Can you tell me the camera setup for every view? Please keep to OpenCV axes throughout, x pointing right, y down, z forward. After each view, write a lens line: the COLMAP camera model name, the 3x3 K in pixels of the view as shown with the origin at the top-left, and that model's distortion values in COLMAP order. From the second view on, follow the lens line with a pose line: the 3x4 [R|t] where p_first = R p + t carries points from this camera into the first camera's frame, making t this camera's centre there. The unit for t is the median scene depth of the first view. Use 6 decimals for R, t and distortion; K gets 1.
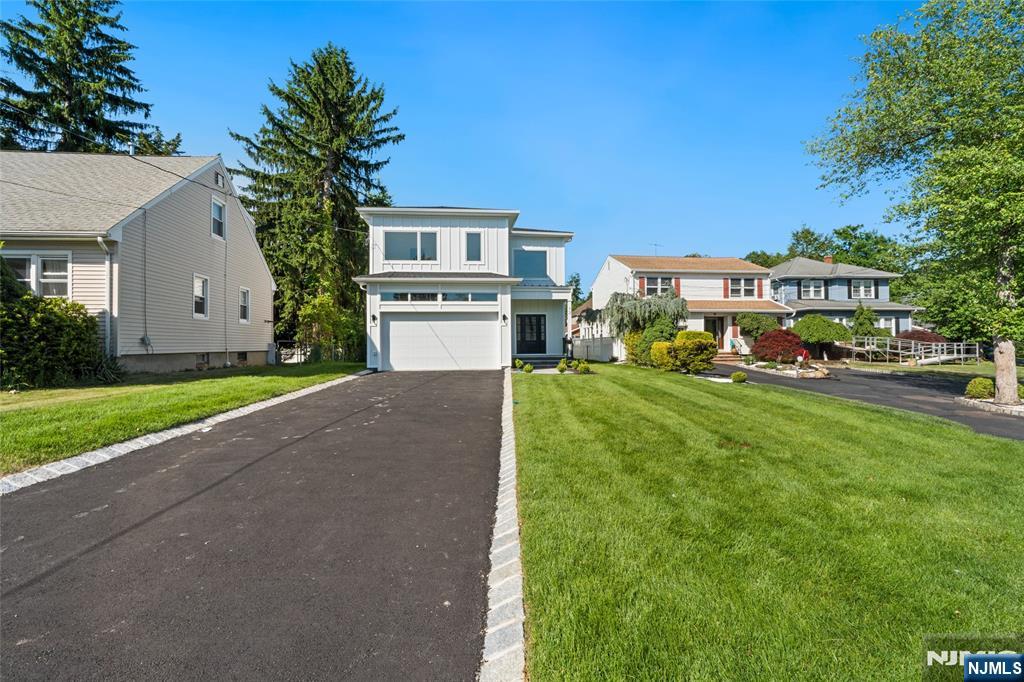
lens RADIAL K [[476.1, 0, 514.4], [0, 476.1, 342.1], [0, 0, 1]] dist [-0.001783, -0.000085]
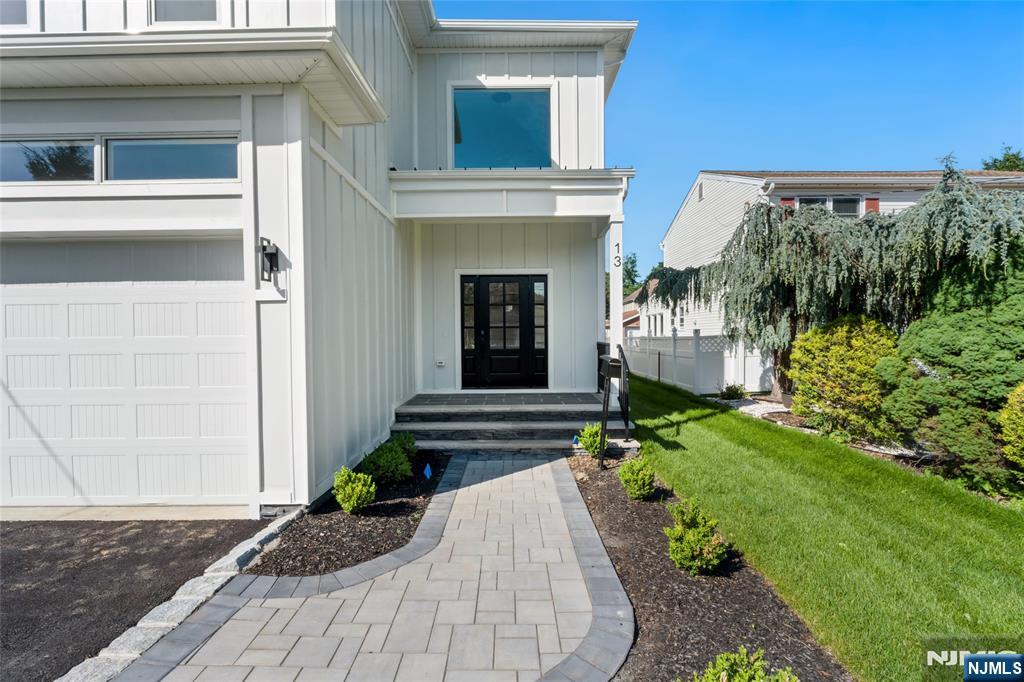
lens RADIAL K [[476.1, 0, 506.1], [0, 476.1, 335.2], [0, 0, 1]] dist [-0.001783, -0.000085]
pose [[0.991703, 0.001583, -0.128540, 0.080876], [-0.000069, 0.999931, 0.011781, -0.018440], [0.128550, -0.011674, 0.991634, 0.655471]]
